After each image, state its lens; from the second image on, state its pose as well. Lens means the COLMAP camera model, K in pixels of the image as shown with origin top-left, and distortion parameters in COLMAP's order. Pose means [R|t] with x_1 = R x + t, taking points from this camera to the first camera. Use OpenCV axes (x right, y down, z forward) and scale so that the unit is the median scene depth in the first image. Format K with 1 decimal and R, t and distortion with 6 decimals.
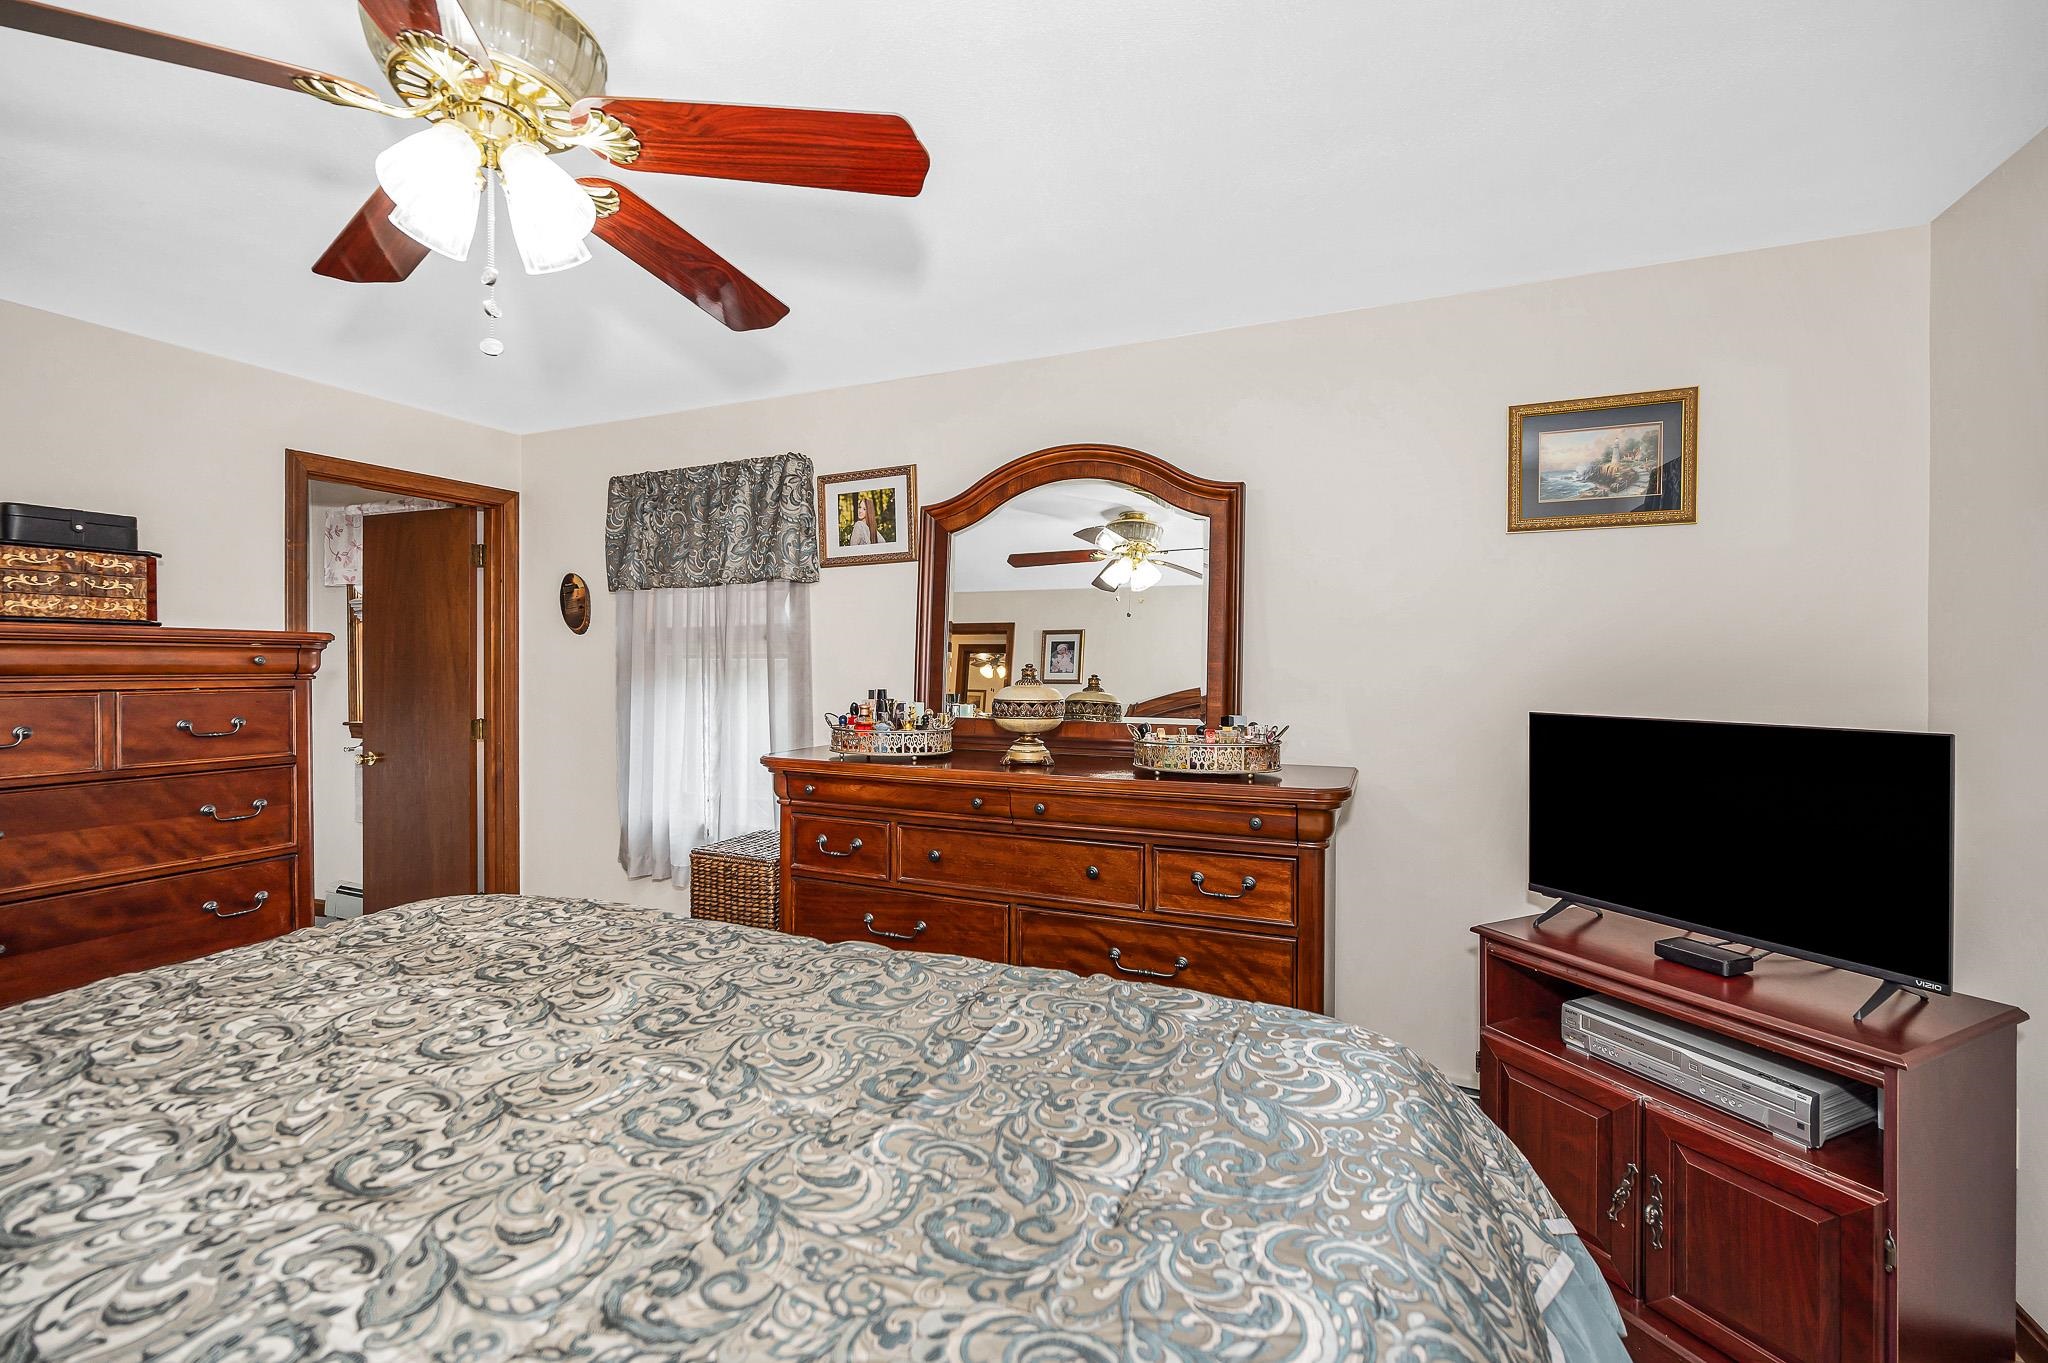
lens RADIAL K [[839.6, 0, 1021.9], [0, 839.6, 683.8], [0, 0, 1]] dist [-0.000505, -0.000183]
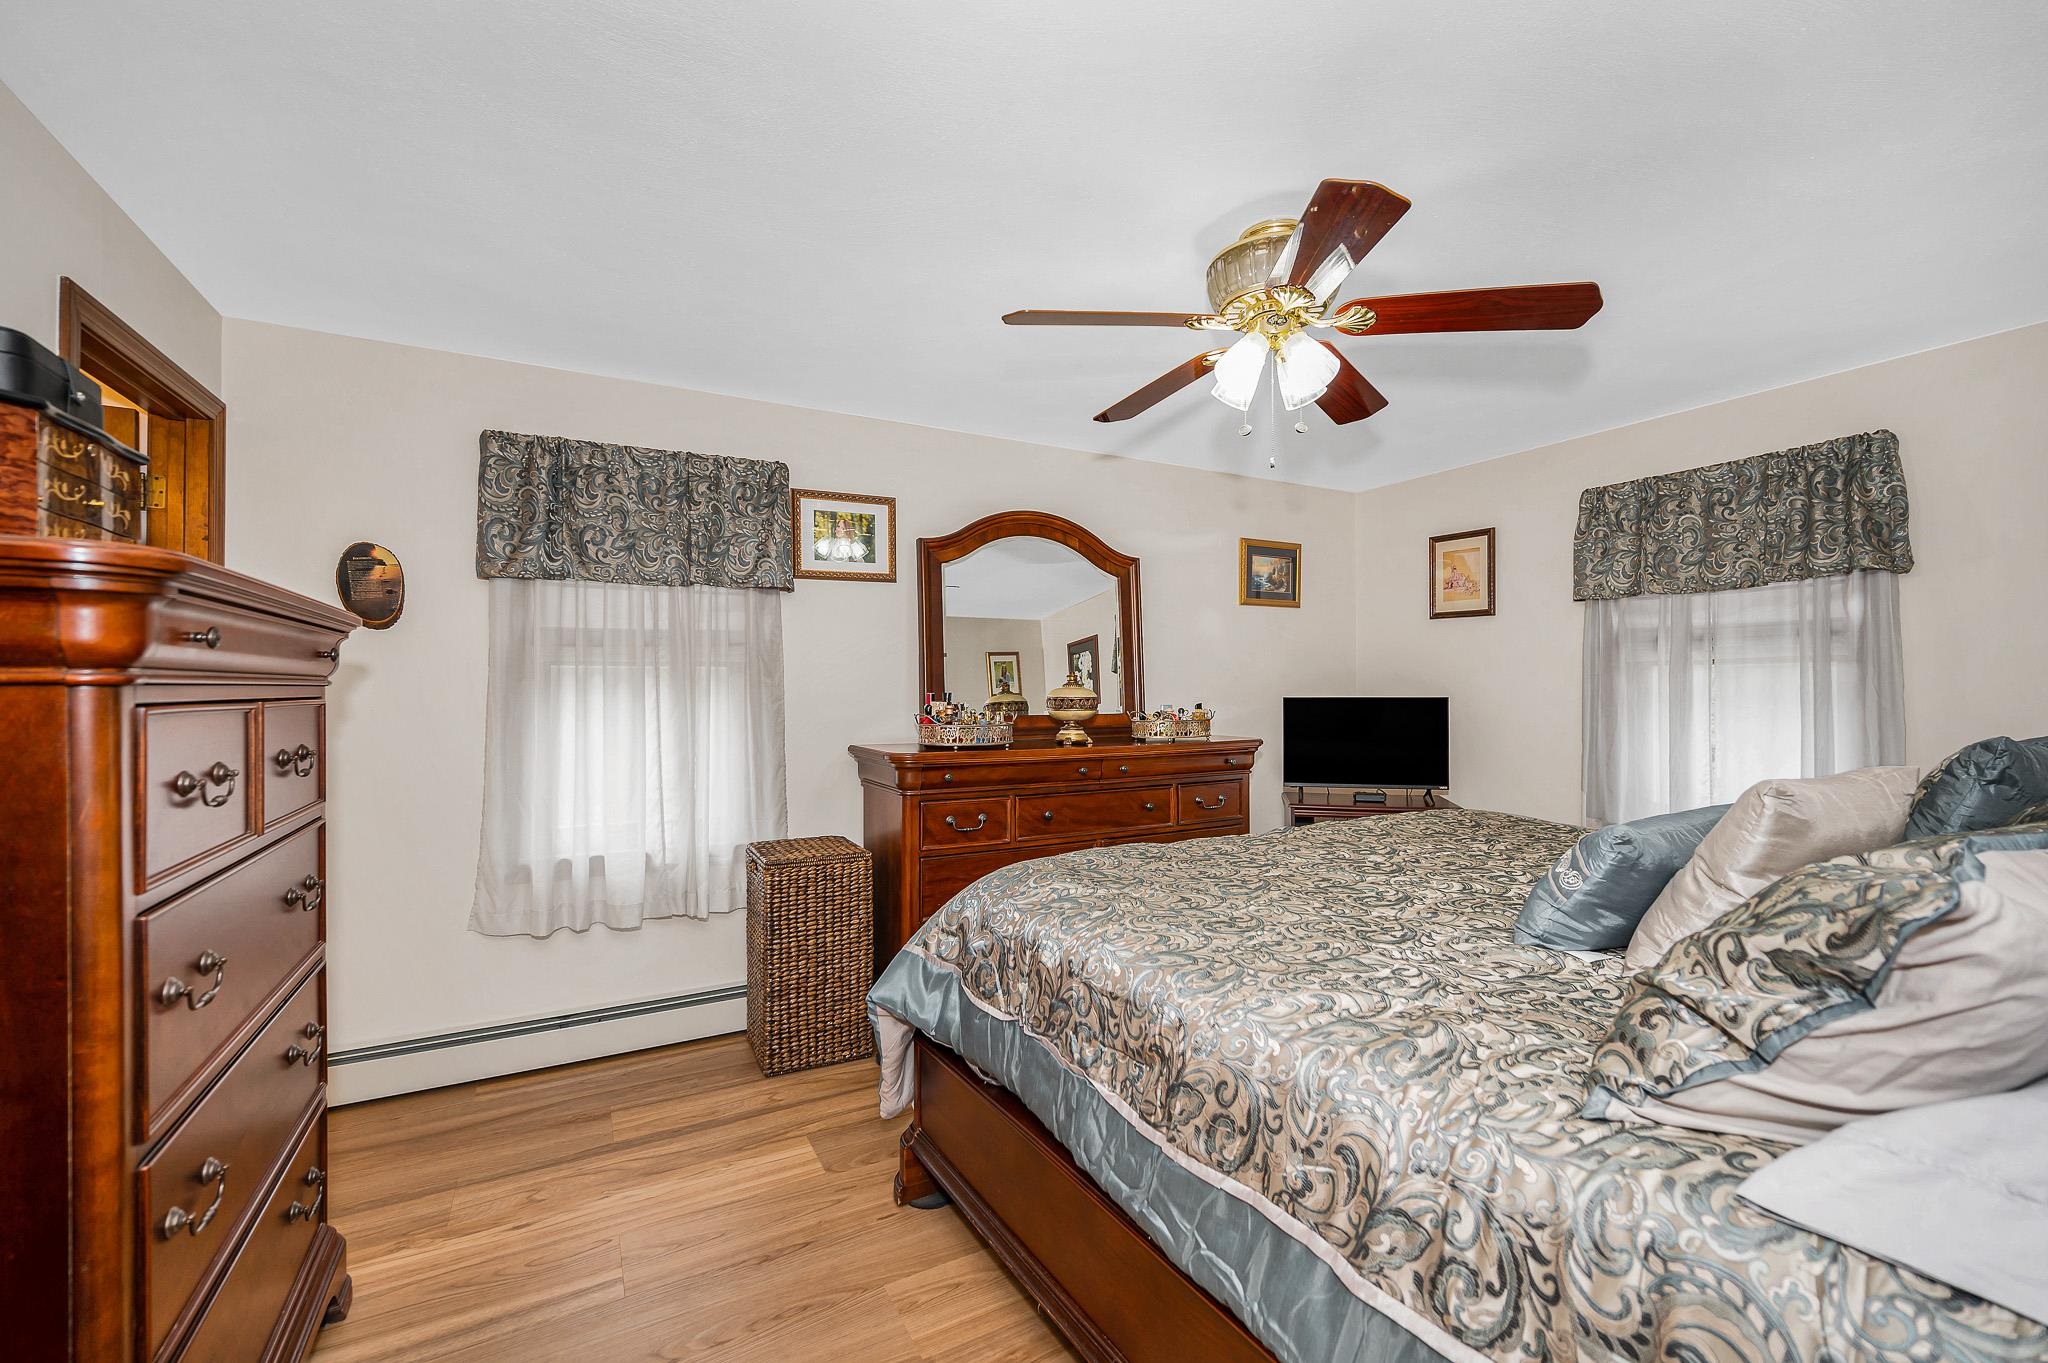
lens RADIAL K [[839.6, 0, 1026.7], [0, 839.6, 682.4], [0, 0, 1]] dist [-0.000505, -0.000183]
pose [[0.618756, -0.006117, 0.785560, -1.131959], [0.017733, 0.999824, -0.006183, 0.001674], [-0.785383, 0.017756, 0.618755, 0.185691]]
